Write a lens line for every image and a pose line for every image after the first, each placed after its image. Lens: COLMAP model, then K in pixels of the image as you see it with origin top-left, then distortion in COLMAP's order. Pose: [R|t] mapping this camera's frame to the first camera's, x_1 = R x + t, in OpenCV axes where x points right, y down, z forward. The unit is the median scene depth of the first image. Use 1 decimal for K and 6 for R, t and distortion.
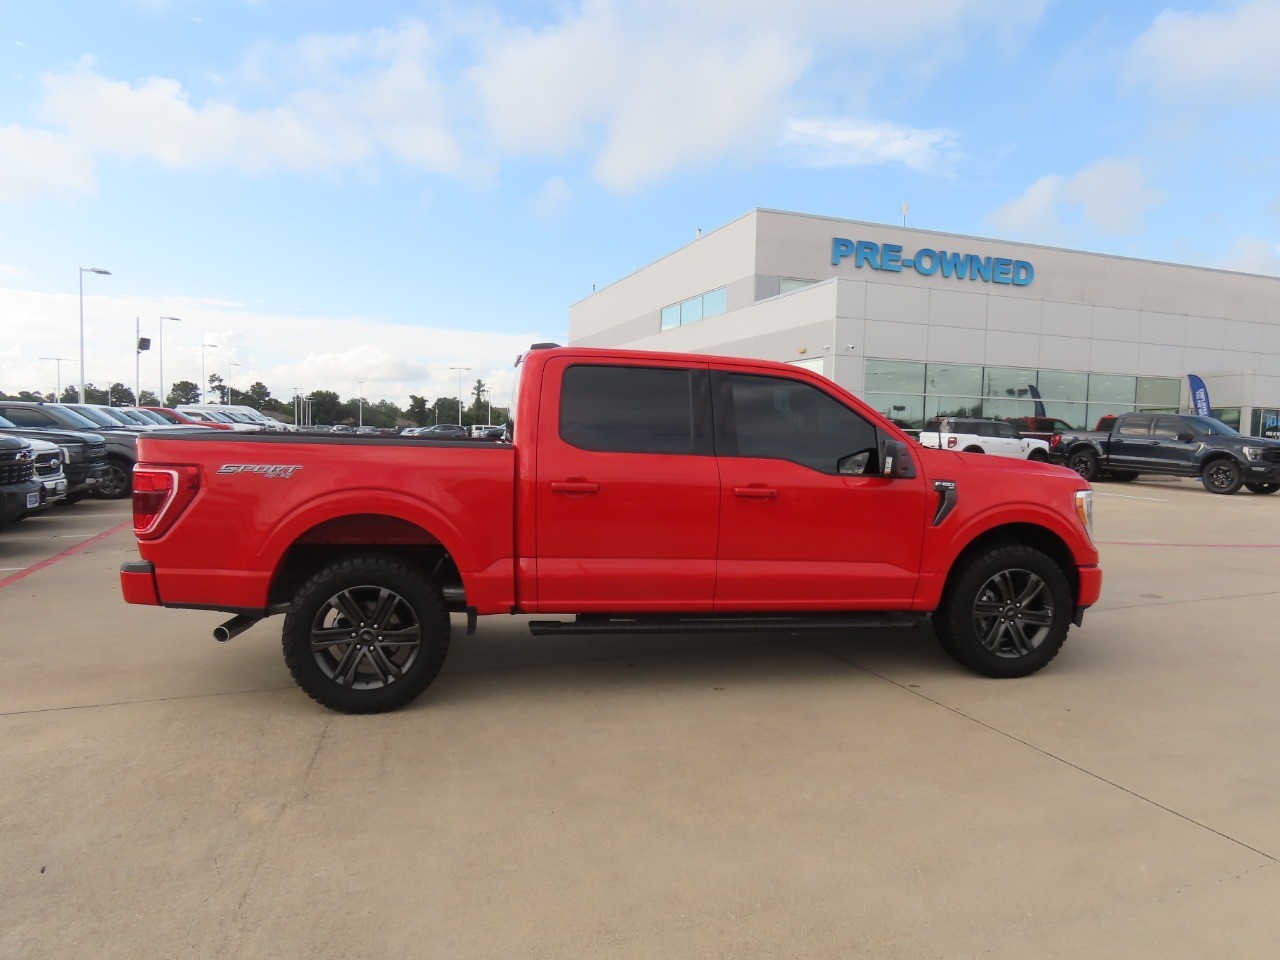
lens RADIAL K [[824.1, 0, 648.8], [0, 824.1, 475.7], [0, 0, 1]] dist [0.001797, -0.005016]
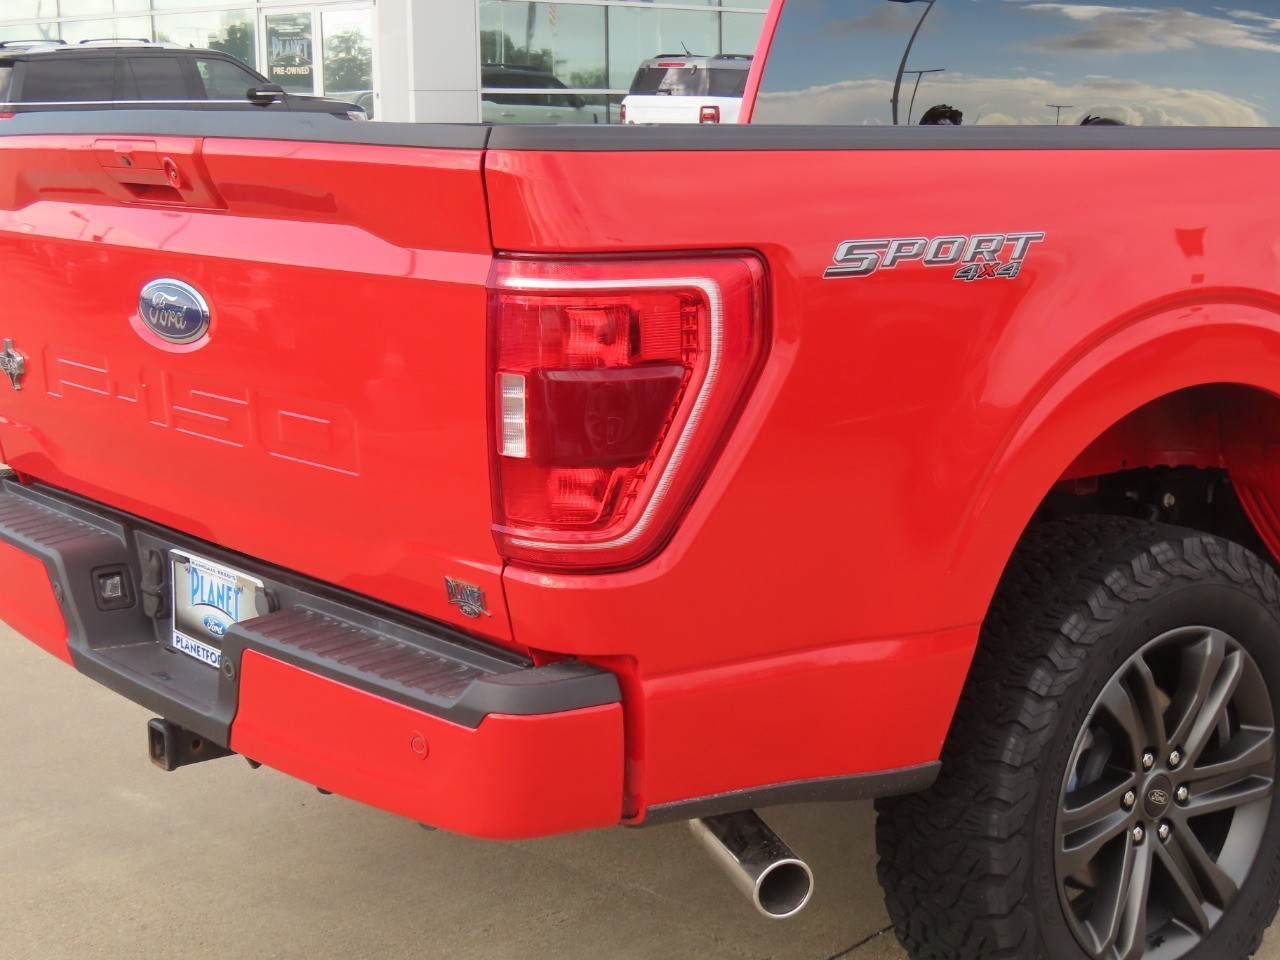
lens RADIAL K [[2052.2, 0, 650.0], [0, 2052.2, 481.0], [0, 0, 1]] dist [0.002831, 0.000000]
pose [[0.882966, -0.112807, 0.455682, -0.114980], [0.054301, 0.988725, 0.139547, -0.004248], [-0.466287, -0.098471, 0.879136, 0.061588]]
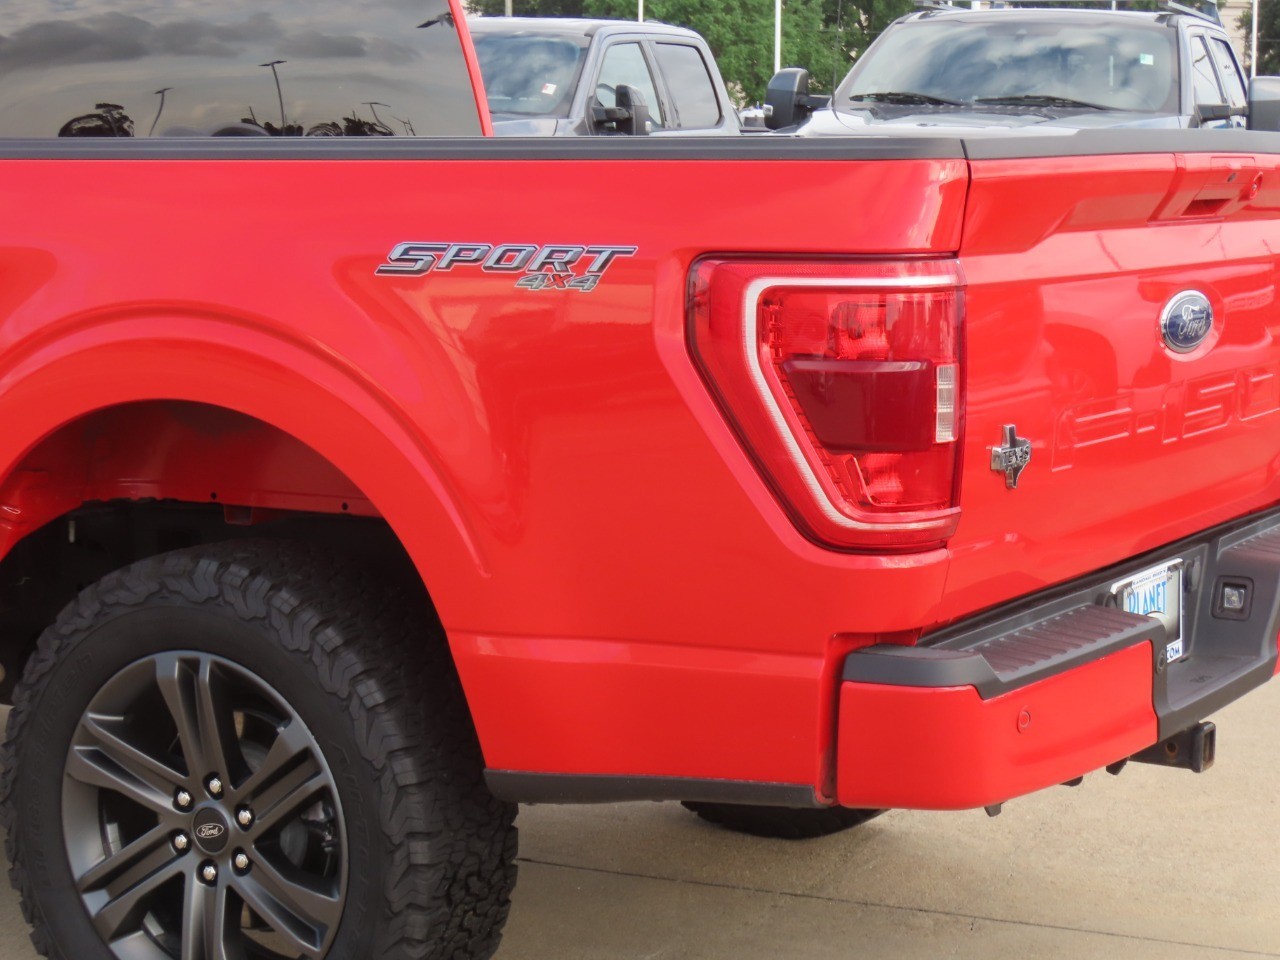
lens RADIAL K [[2623.5, 0, 649.5], [0, 2623.5, 481.4], [0, 0, 1]] dist [-0.003552, 0.000000]
pose [[-0.750817, -0.121355, 0.649267, -0.155768], [0.008915, 0.981026, 0.193673, -0.017884], [-0.660451, 0.151201, -0.735488, 0.278055]]
